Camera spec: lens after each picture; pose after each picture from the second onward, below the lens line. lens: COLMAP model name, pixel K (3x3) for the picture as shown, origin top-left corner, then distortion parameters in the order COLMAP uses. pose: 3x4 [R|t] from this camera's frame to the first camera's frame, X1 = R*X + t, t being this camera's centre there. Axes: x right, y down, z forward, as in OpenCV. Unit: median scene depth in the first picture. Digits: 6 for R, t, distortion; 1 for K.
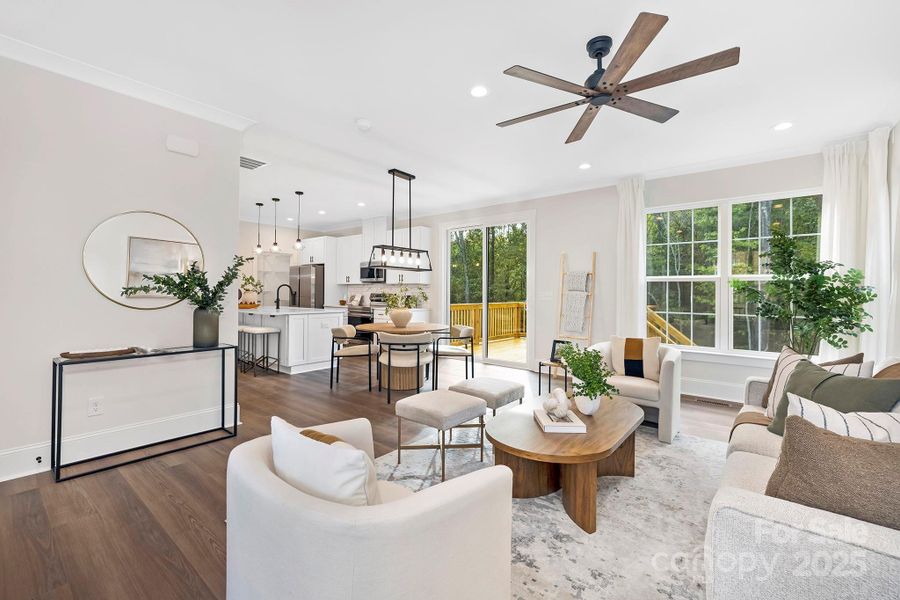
lens RADIAL K [[386.8, 0, 445.6], [0, 386.8, 292.5], [0, 0, 1]] dist [-0.000357, -0.000144]
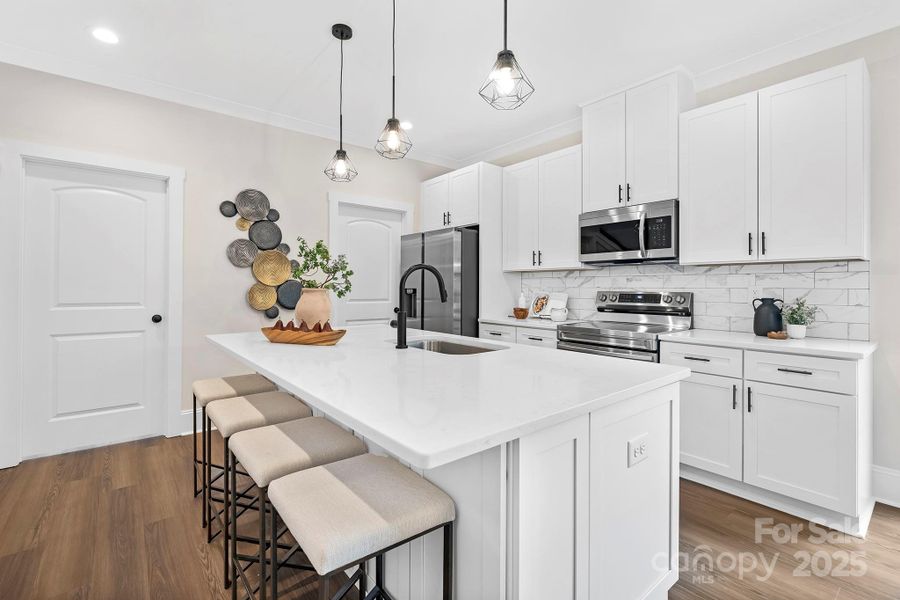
lens RADIAL K [[398.2, 0, 451.1], [0, 398.2, 287.9], [0, 0, 1]] dist [0.000755, 0.000047]
pose [[0.984007, -0.006873, -0.177996, -0.320800], [0.006386, 0.999974, -0.003304, -0.001208], [0.178014, 0.002114, 0.984026, 0.662896]]
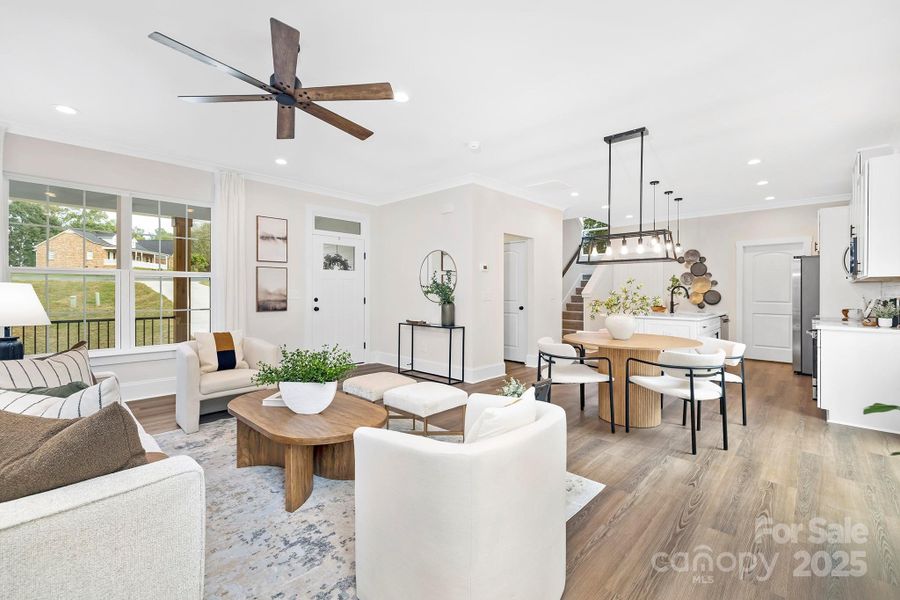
lens RADIAL K [[384.7, 0, 477.1], [0, 384.7, 293.9], [0, 0, 1]] dist [-0.000170, 0.000002]
pose [[-0.012264, -0.011028, -0.999864, 0.463807], [0.001352, 0.999938, -0.011045, 0.008550], [0.999924, -0.001488, -0.012248, 0.501048]]
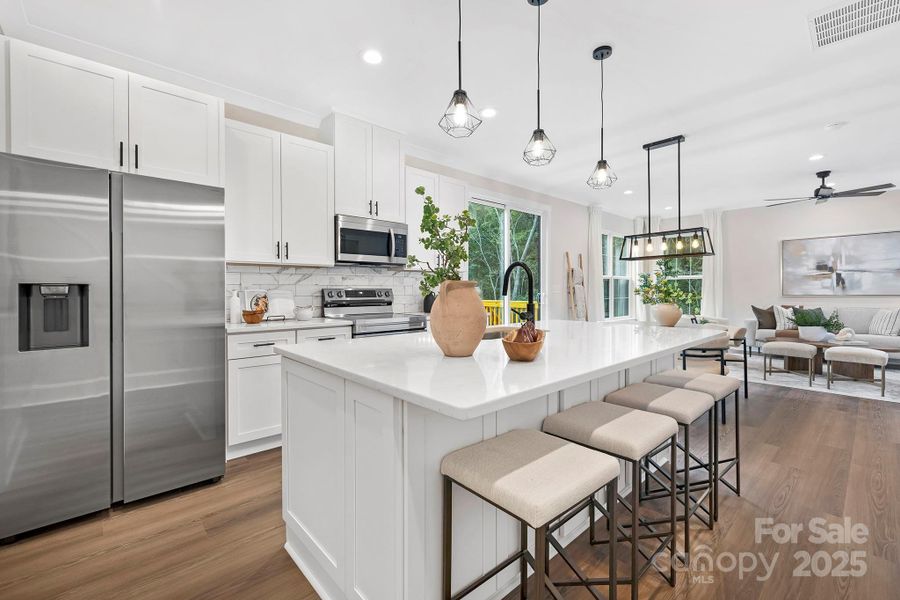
lens RADIAL K [[386.8, 0, 445.6], [0, 386.8, 292.5], [0, 0, 1]] dist [-0.000357, -0.000144]
pose [[0.132631, -0.018454, 0.990994, -0.713705], [0.004968, 0.999826, 0.017954, -0.000370], [-0.991153, 0.002542, 0.132699, 0.955754]]
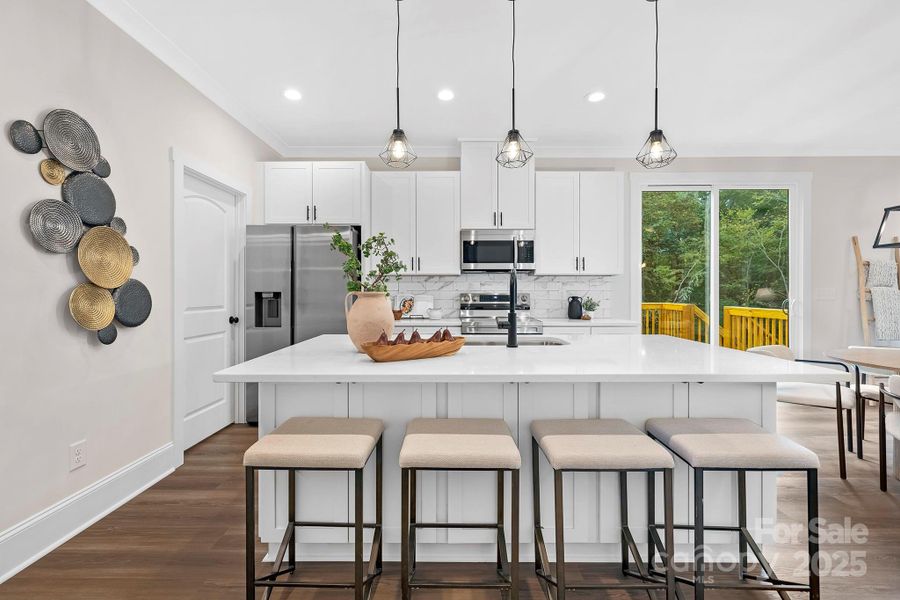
lens RADIAL K [[386.8, 0, 445.6], [0, 386.8, 292.5], [0, 0, 1]] dist [-0.000357, -0.000144]
pose [[0.762612, -0.013470, 0.646715, -0.632372], [0.009938, 0.999909, 0.009107, -0.004373], [-0.646779, -0.000519, 0.762677, 0.743004]]
